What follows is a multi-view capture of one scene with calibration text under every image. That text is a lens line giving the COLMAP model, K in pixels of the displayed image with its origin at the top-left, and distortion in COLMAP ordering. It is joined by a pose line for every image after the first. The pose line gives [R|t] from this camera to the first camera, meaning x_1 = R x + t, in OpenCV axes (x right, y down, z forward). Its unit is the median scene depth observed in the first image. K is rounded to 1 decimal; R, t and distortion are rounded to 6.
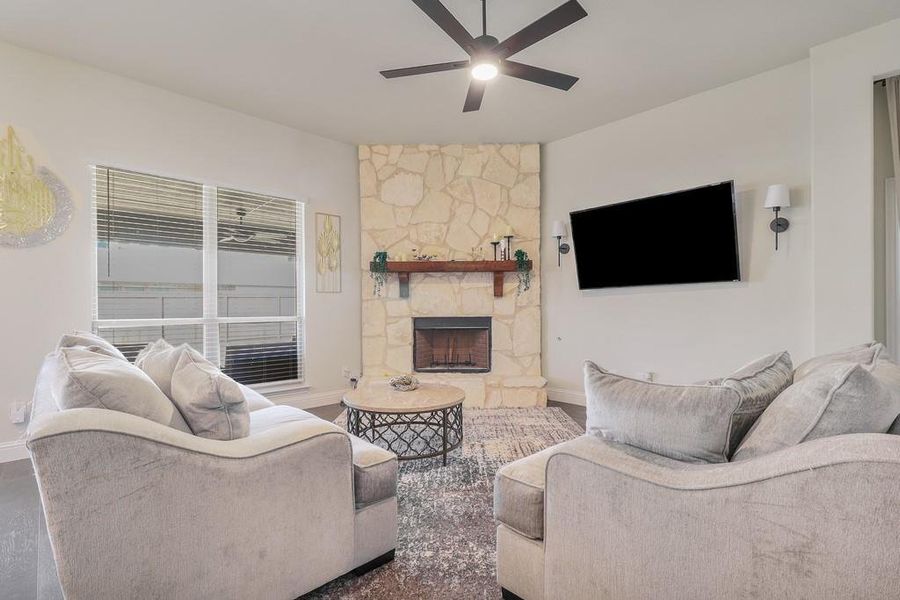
lens RADIAL K [[412.0, 0, 450.8], [0, 412.0, 305.5], [0, 0, 1]] dist [-0.000075, -0.000881]
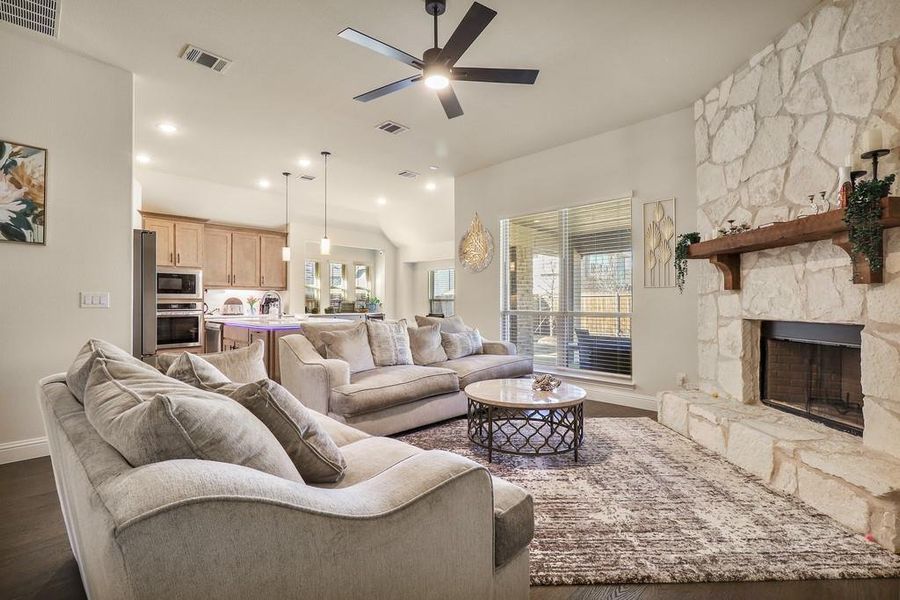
lens RADIAL K [[412.0, 0, 450.6], [0, 412.0, 298.2], [0, 0, 1]] dist [-0.000075, -0.000881]
pose [[0.042651, -0.004826, -0.999078, 0.564655], [0.001451, 0.999988, -0.004768, -0.003309], [0.999089, -0.001246, 0.042657, 0.492612]]
